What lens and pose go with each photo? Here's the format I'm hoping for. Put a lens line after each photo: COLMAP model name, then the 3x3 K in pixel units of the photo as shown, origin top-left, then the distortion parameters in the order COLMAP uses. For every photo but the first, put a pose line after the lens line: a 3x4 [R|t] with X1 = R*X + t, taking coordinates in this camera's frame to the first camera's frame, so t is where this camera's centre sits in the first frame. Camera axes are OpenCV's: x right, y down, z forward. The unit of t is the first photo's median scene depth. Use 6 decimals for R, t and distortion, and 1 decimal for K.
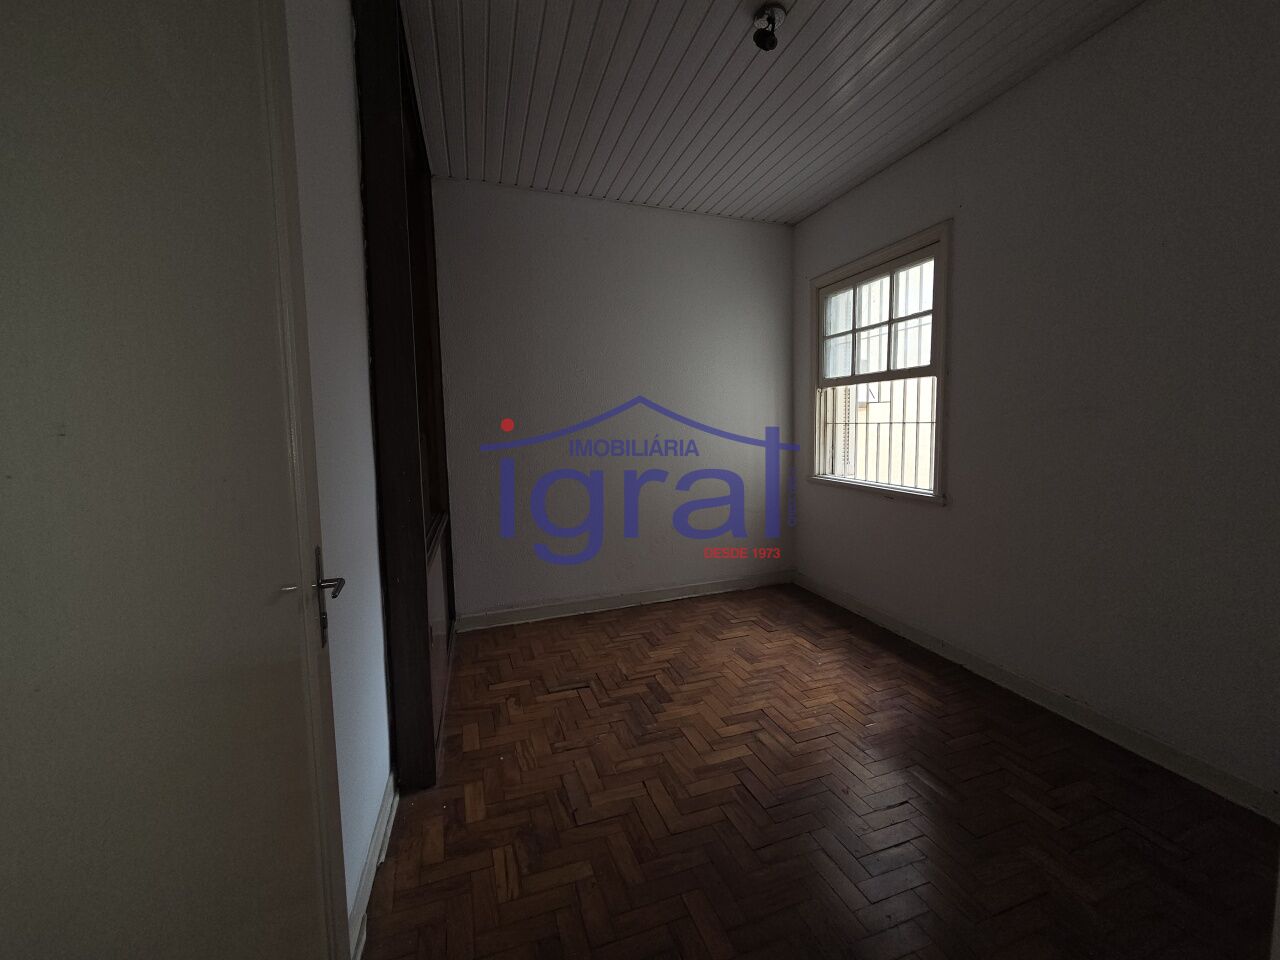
lens RADIAL K [[527.6, 0, 636.4], [0, 527.6, 476.8], [0, 0, 1]] dist [0.001194, 0.000058]
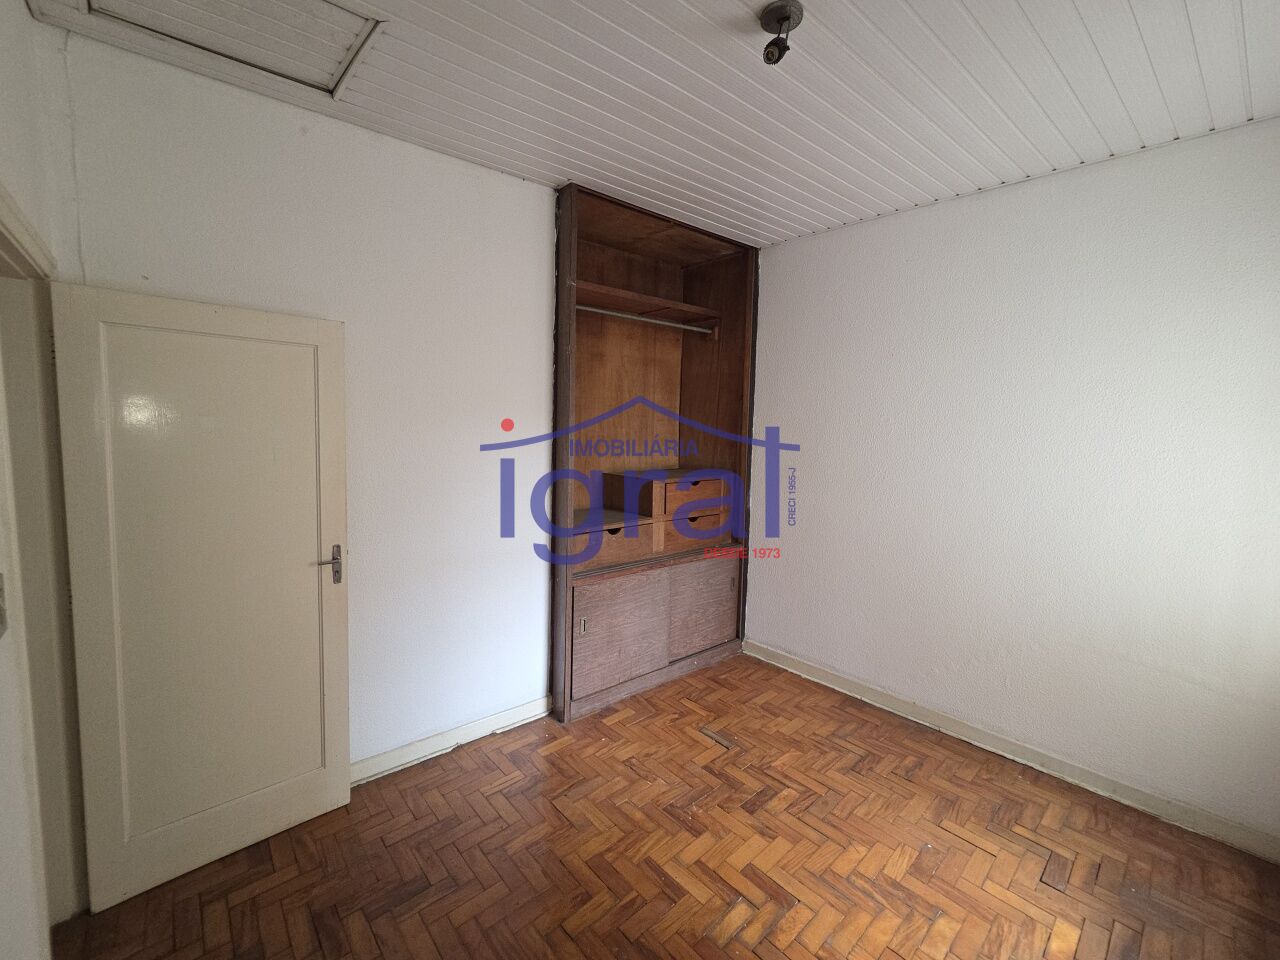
lens RADIAL K [[527.6, 0, 632.0], [0, 527.6, 468.5], [0, 0, 1]] dist [0.001194, 0.000058]
pose [[0.379000, 0.114322, -0.918308, 0.703059], [-0.119273, 0.990097, 0.074034, -0.187126], [0.917678, 0.081471, 0.388883, 0.390623]]
